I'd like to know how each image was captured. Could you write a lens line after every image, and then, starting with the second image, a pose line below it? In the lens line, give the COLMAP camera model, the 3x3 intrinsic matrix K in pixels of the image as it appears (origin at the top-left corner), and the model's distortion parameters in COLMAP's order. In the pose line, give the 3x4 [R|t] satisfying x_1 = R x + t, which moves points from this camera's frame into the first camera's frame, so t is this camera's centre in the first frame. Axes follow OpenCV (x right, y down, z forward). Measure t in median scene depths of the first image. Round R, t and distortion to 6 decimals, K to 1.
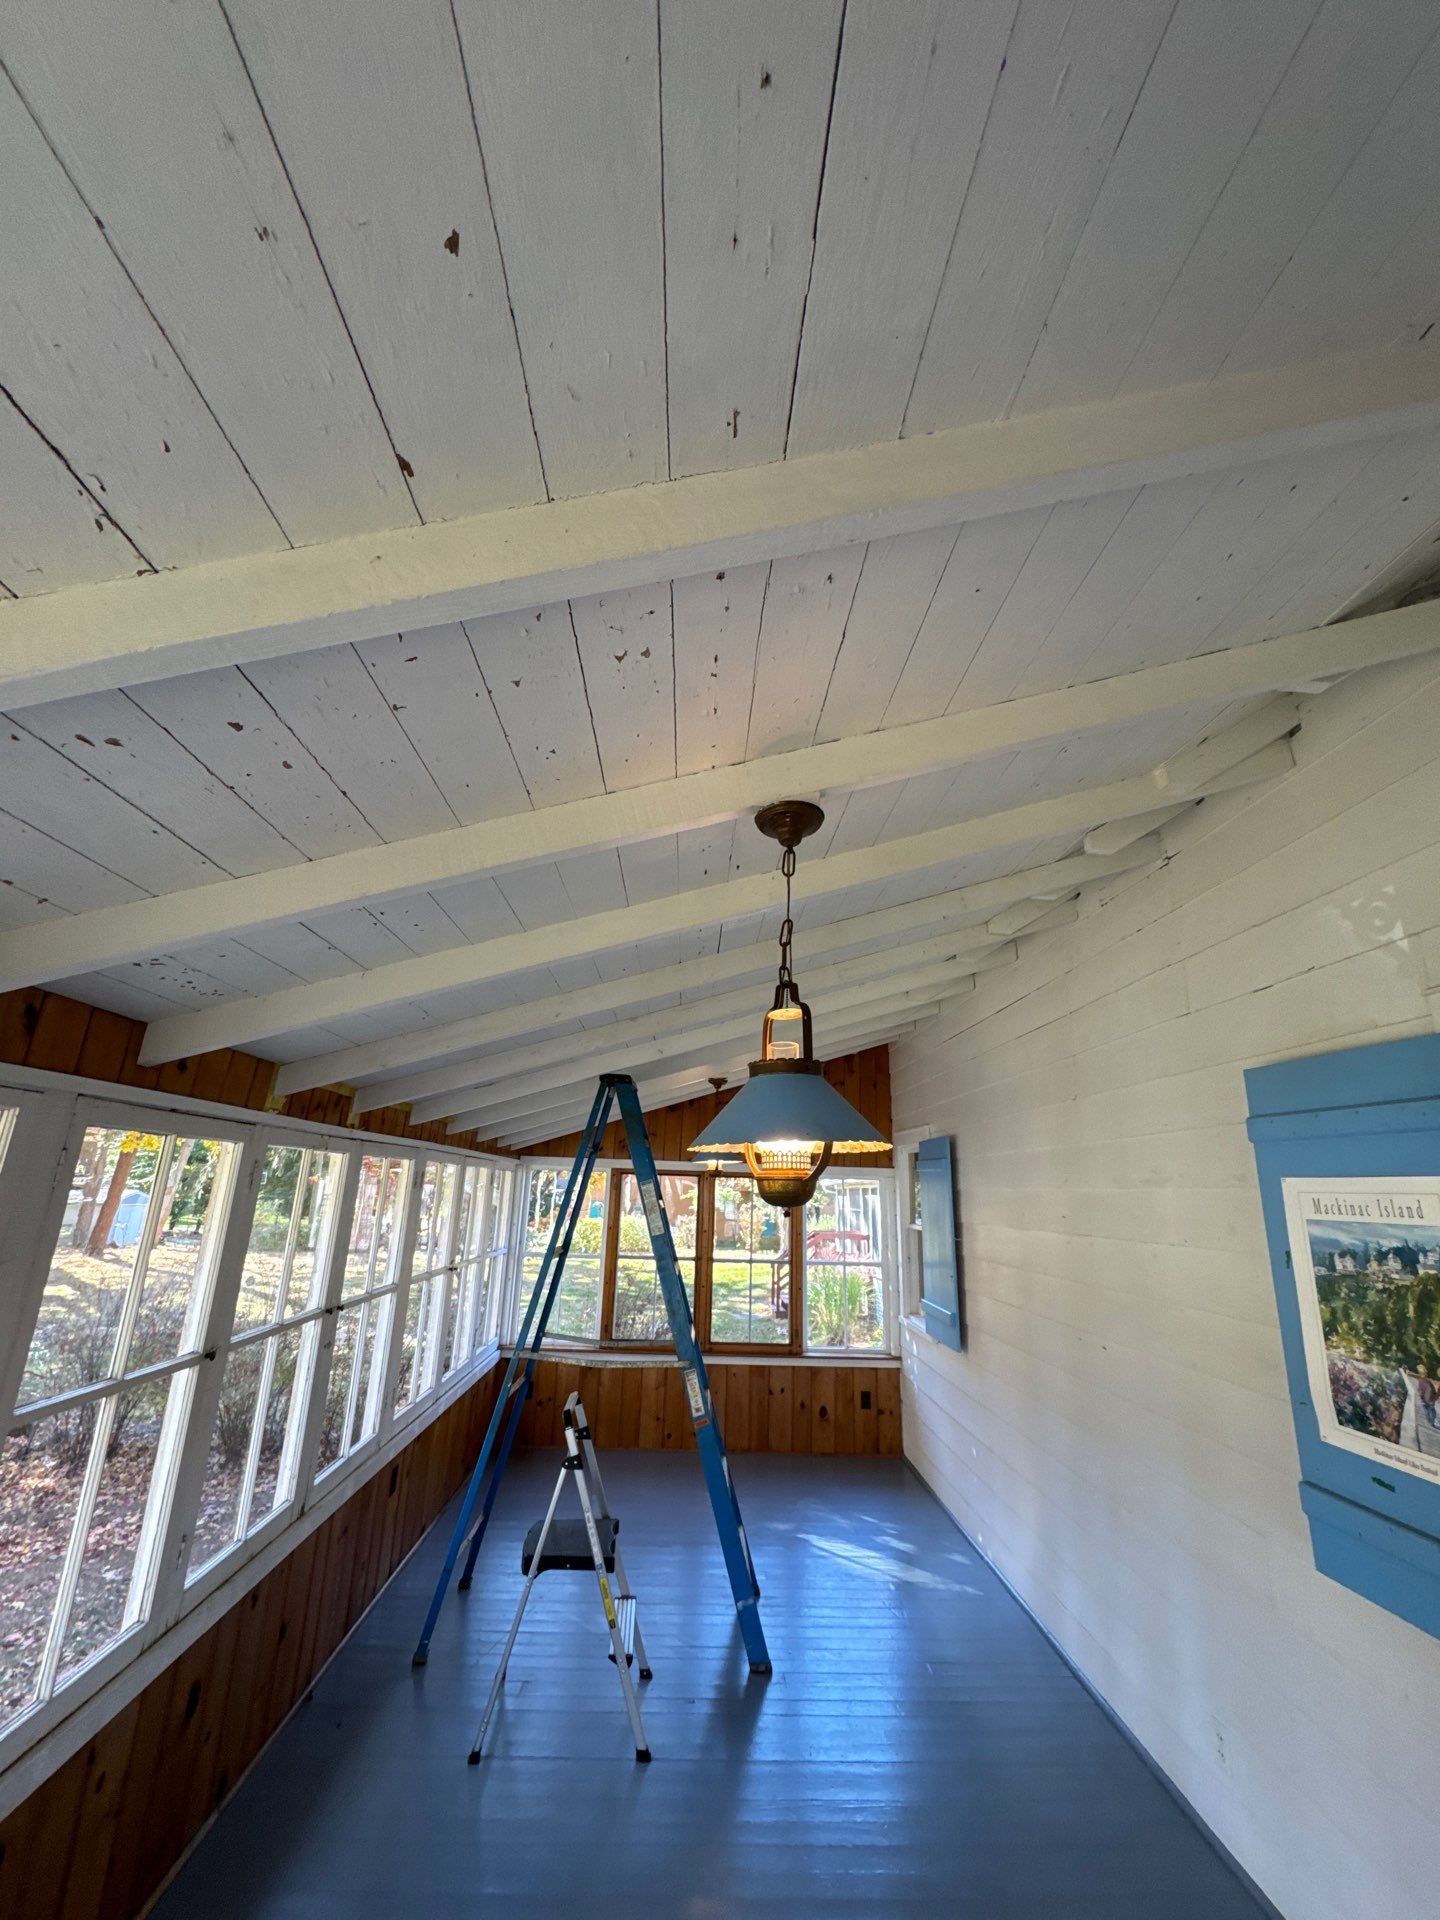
lens RADIAL K [[764.4, 0, 718.9], [0, 764.4, 963.1], [0, 0, 1]] dist [-0.000250, 0.000207]
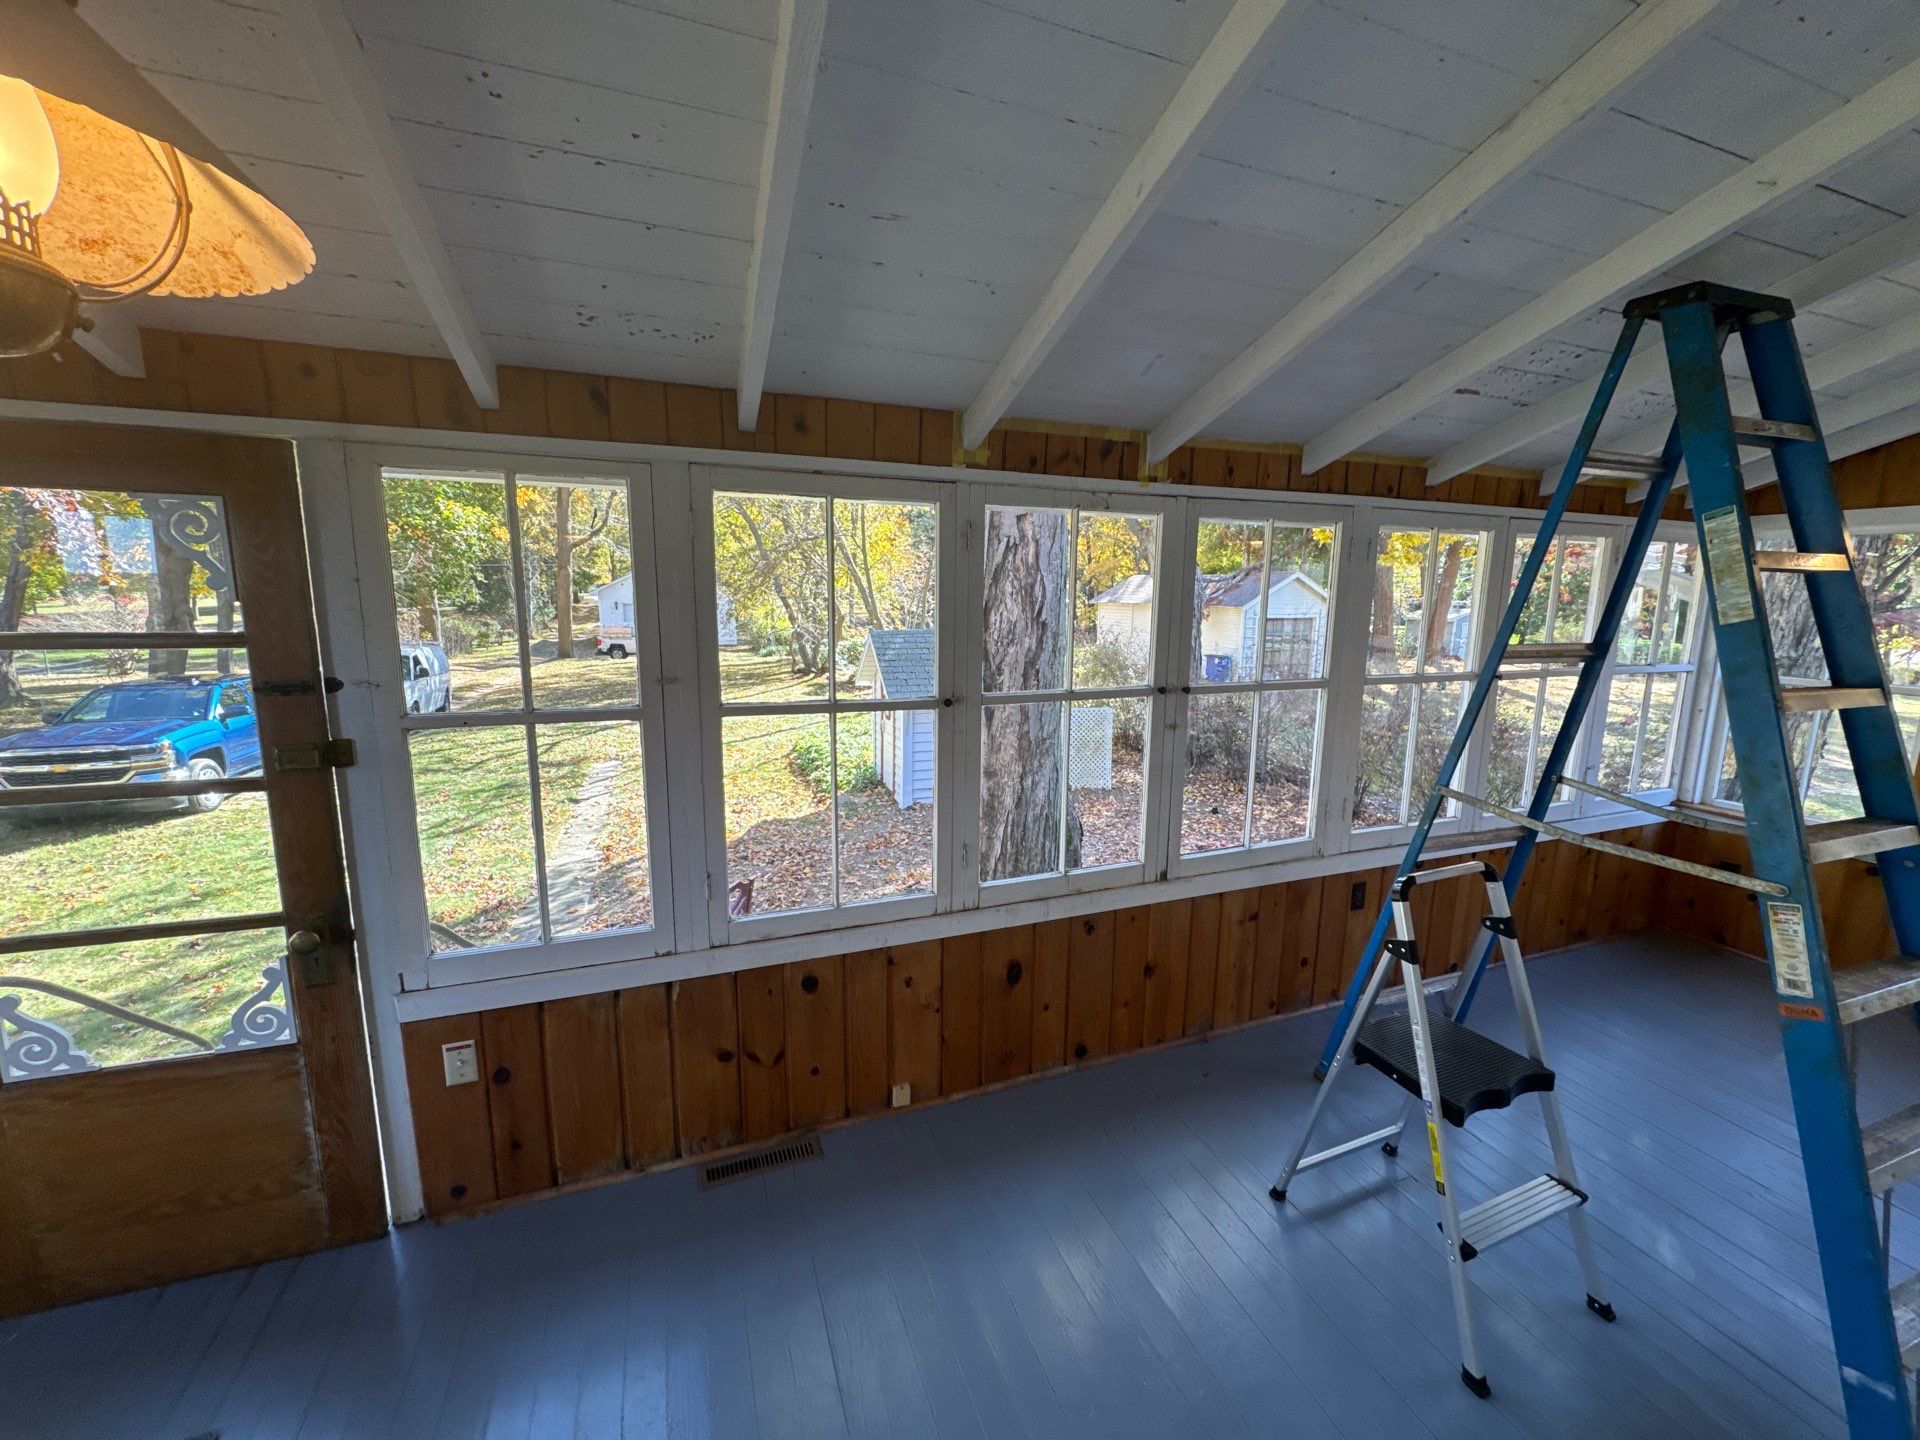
lens RADIAL K [[764.4, 0, 957.9], [0, 764.4, 719.2], [0, 0, 1]] dist [-0.000250, 0.000207]
pose [[0.316205, 0.132512, -0.939391, 0.163143], [0.269419, 0.936885, 0.222846, 0.142143], [0.909631, -0.323555, 0.260546, 0.342610]]
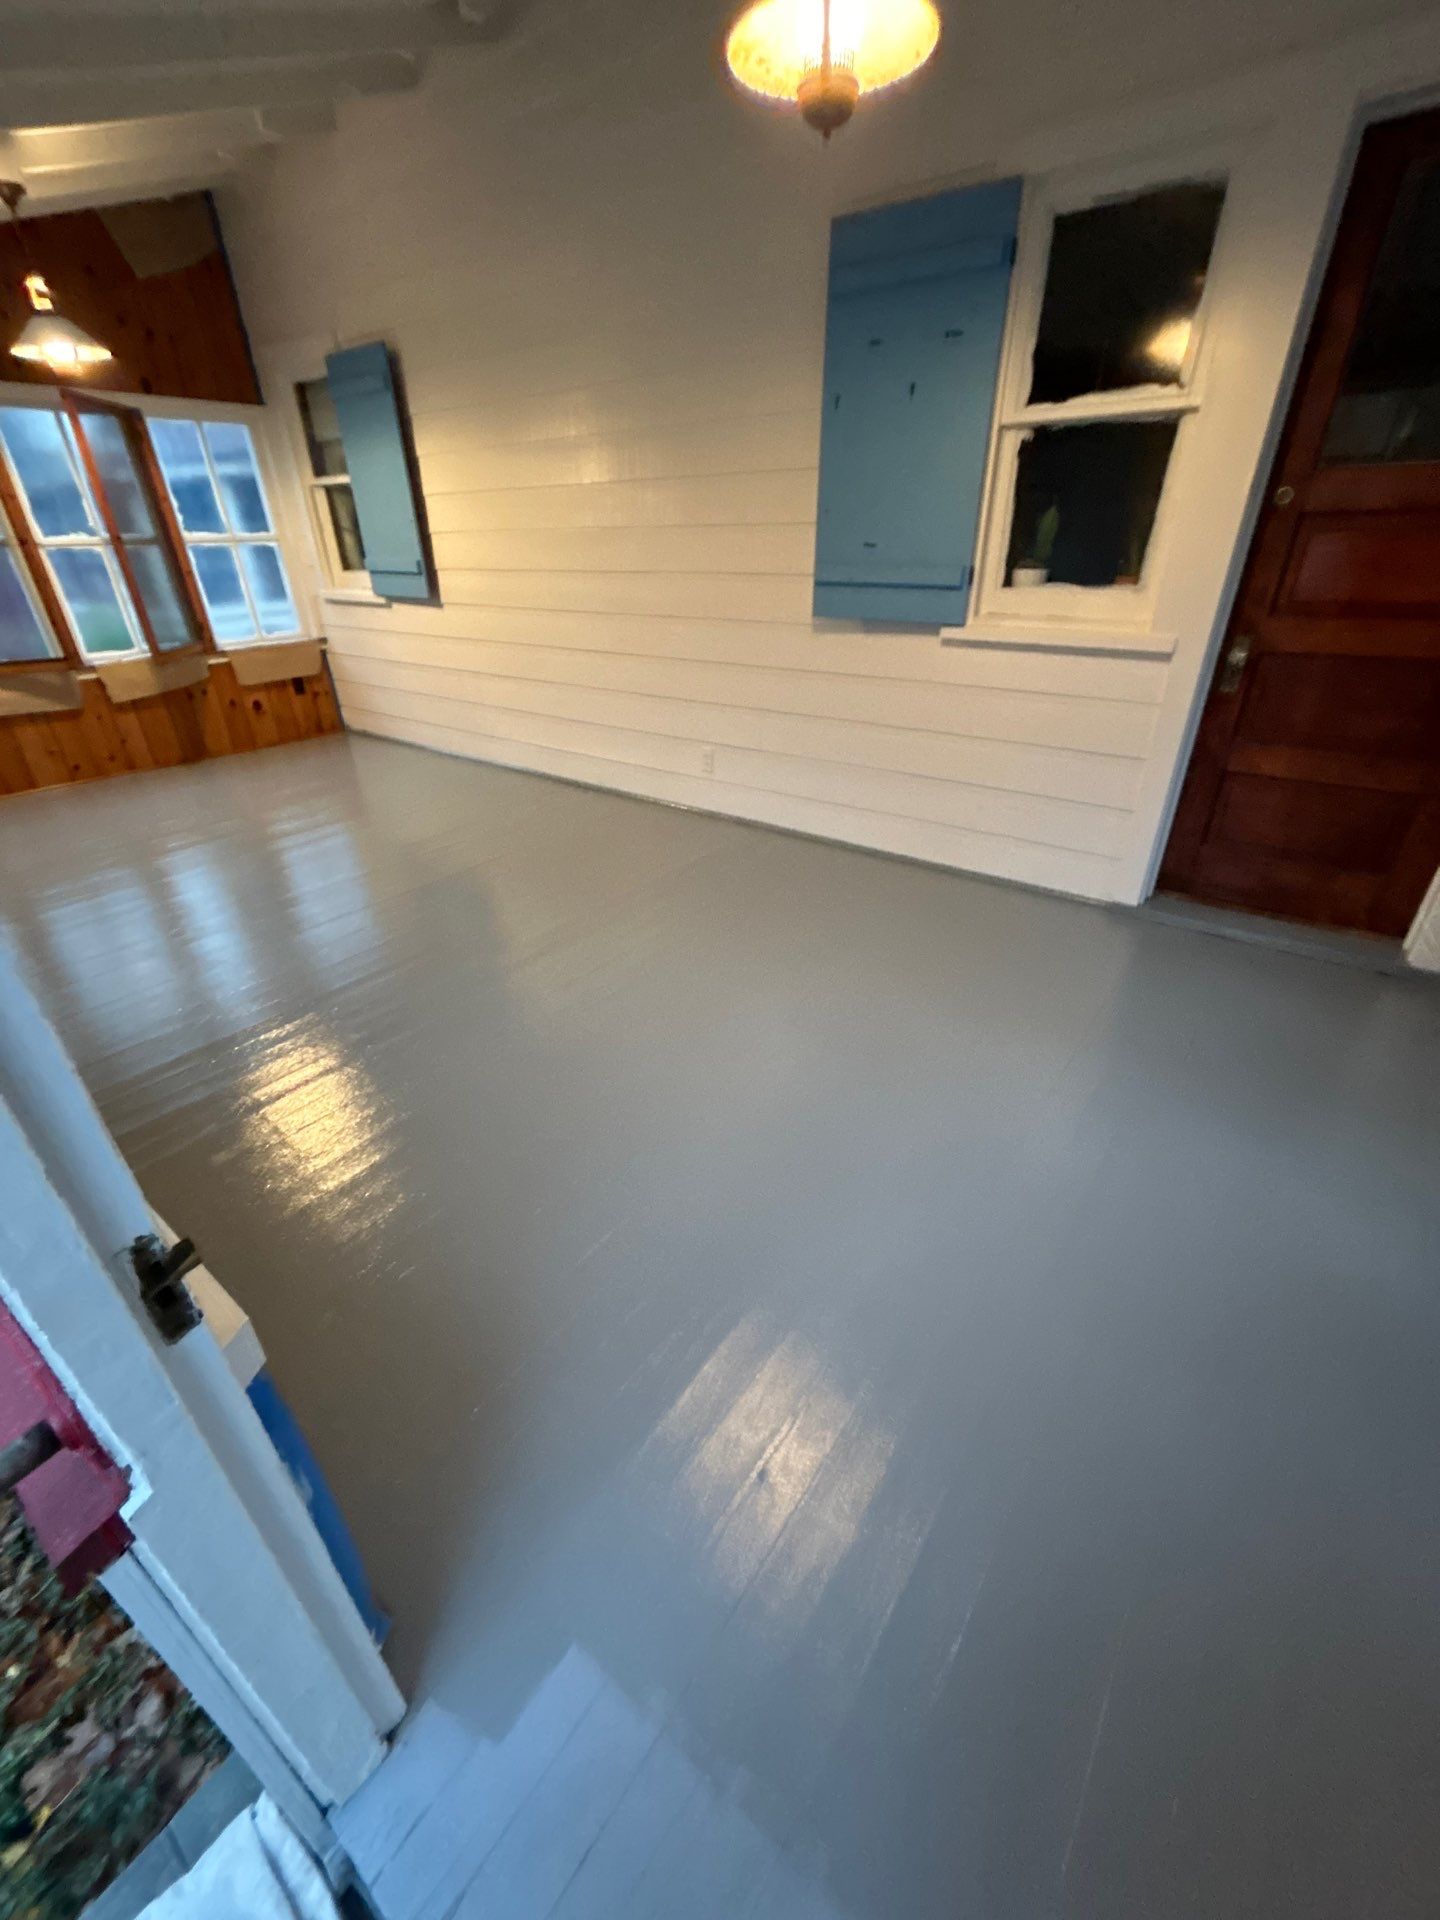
lens RADIAL K [[770.6, 0, 719.7], [0, 770.6, 953.0], [0, 0, 1]] dist [-0.000623, 0.001365]
pose [[0.625328, -0.413671, 0.661696, -0.322223], [-0.184180, 0.745742, 0.640271, 0.122229], [-0.758316, -0.522251, 0.390143, 0.041683]]
